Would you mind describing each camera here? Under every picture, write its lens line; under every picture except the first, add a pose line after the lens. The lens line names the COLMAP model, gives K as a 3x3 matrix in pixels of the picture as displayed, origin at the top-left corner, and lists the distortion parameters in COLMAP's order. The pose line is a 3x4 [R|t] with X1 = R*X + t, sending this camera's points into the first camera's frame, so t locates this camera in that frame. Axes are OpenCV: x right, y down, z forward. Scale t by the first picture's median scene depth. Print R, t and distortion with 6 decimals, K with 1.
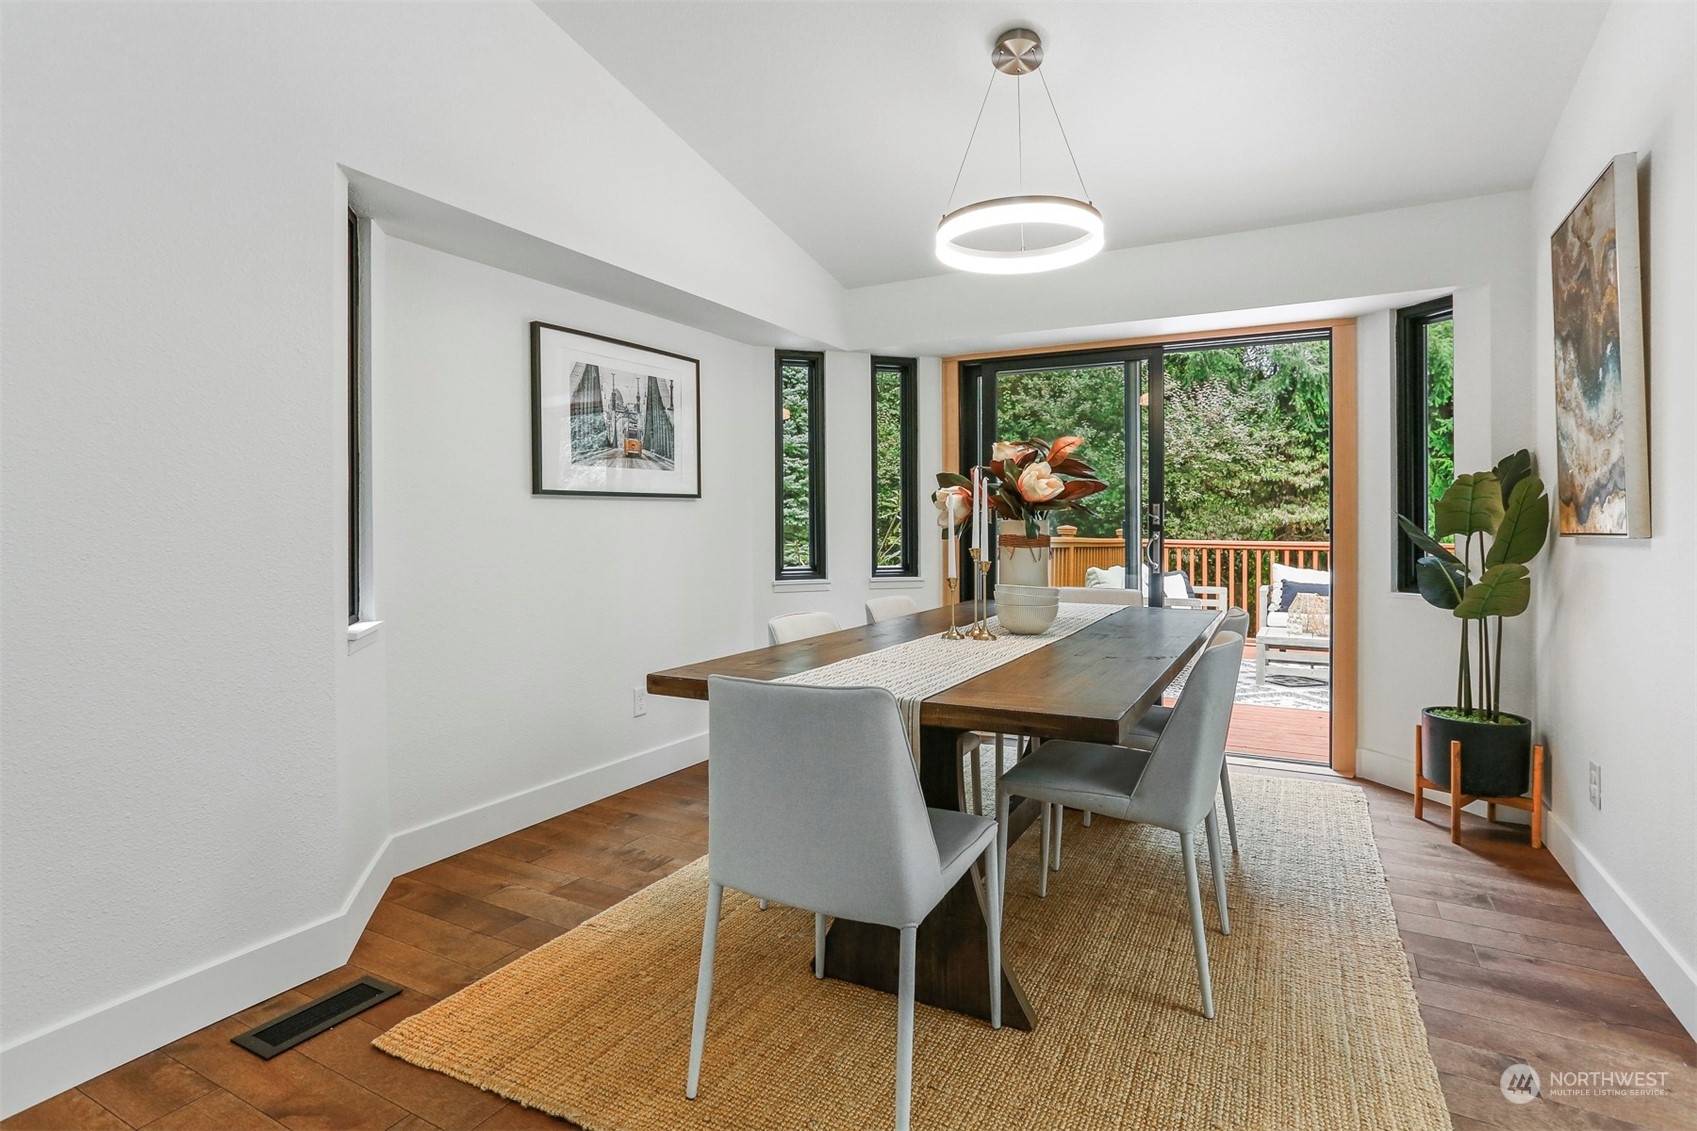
lens RADIAL K [[855.7, 0, 849.5], [0, 855.7, 524.2], [0, 0, 1]] dist [-0.030953, 0.018344]
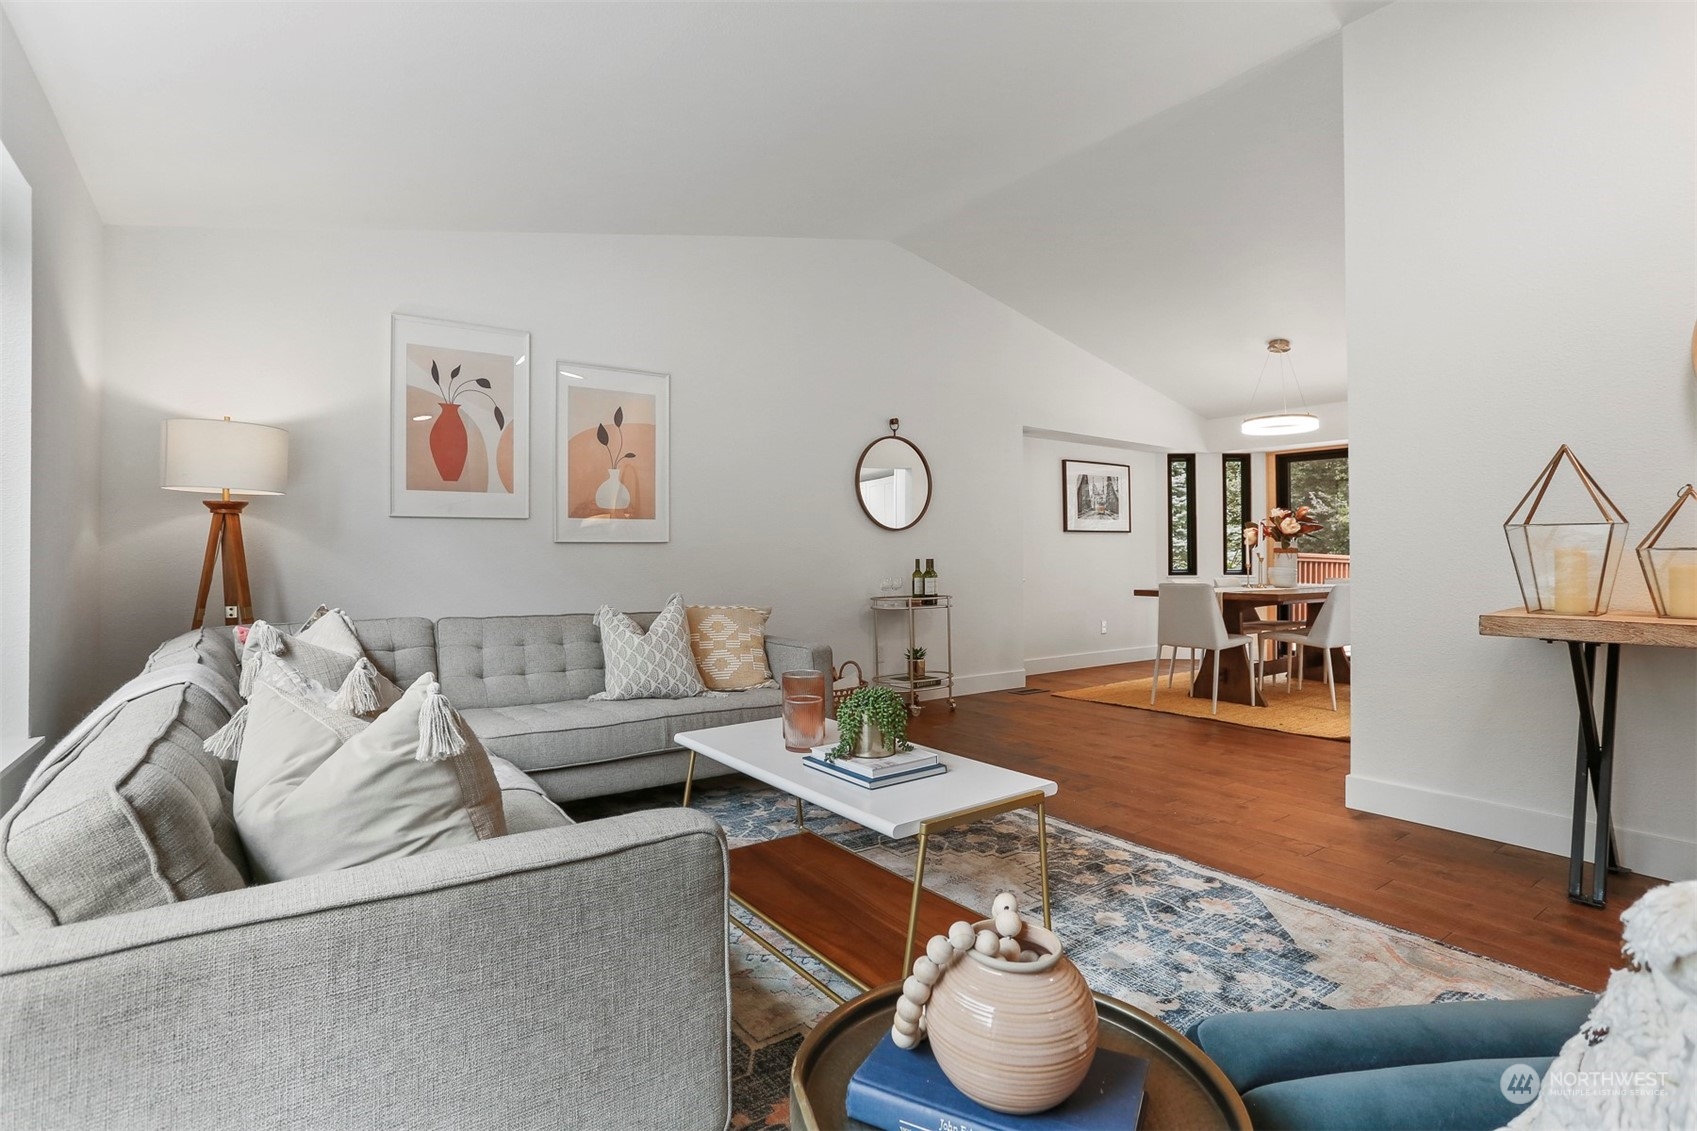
lens RADIAL K [[877.1, 0, 849.4], [0, 877.1, 544.6], [0, 0, 1]] dist [-0.000644, -0.000022]
pose [[0.916278, -0.002201, -0.400537, 0.056096], [-0.002318, 0.999939, -0.010796, 0.025215], [0.400536, 0.010821, 0.916217, -1.311479]]
